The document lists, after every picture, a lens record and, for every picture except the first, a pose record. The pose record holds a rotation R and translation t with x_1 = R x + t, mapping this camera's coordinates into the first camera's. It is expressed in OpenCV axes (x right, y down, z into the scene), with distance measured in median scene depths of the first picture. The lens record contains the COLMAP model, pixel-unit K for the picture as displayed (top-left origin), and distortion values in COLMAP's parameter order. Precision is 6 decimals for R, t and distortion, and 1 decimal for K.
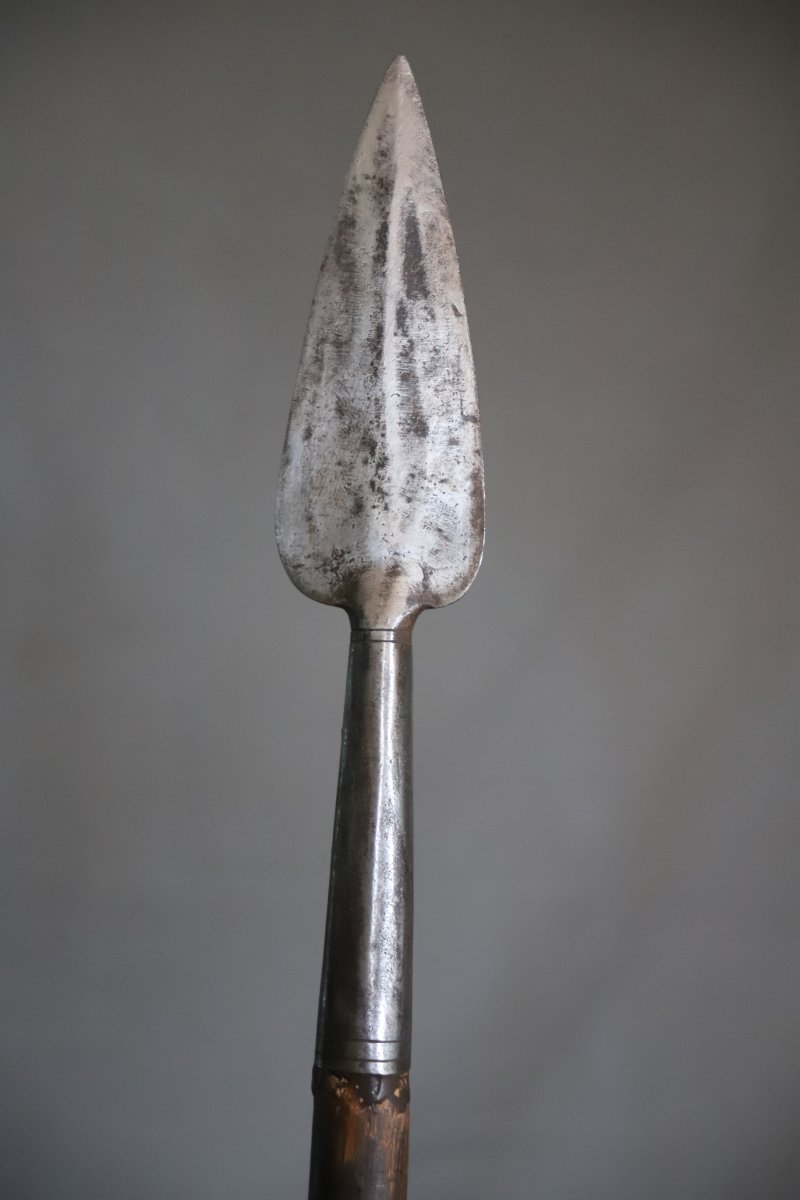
lens RADIAL K [[2741.8, 0, 406.1], [0, 2741.8, 607.1], [0, 0, 1]] dist [0.199516, 0.000000]
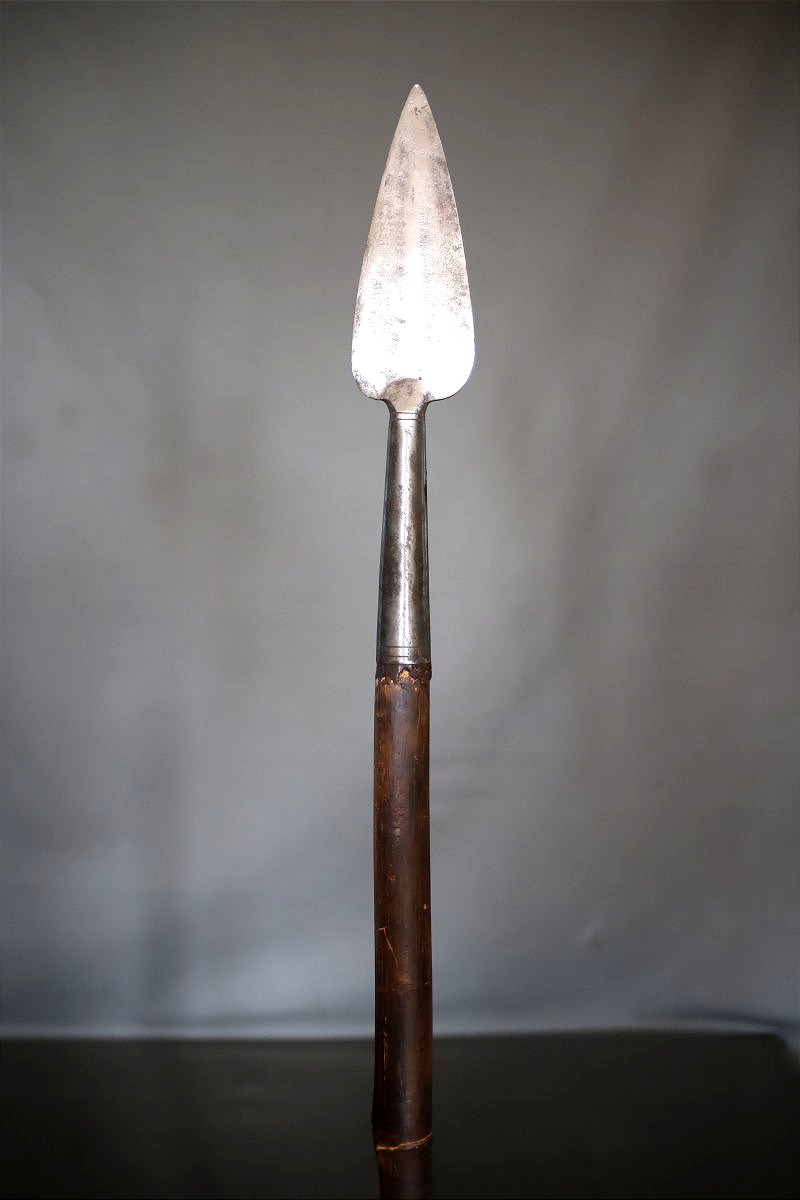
lens RADIAL K [[1313.7, 0, 396.6], [0, 1313.7, 597.9], [0, 0, 1]] dist [-0.033324, 0.000000]
pose [[0.999874, 0.001274, -0.015822, -0.000530], [0.001793, 0.981326, 0.192345, -0.036539], [0.015771, -0.192349, 0.981200, 0.160617]]
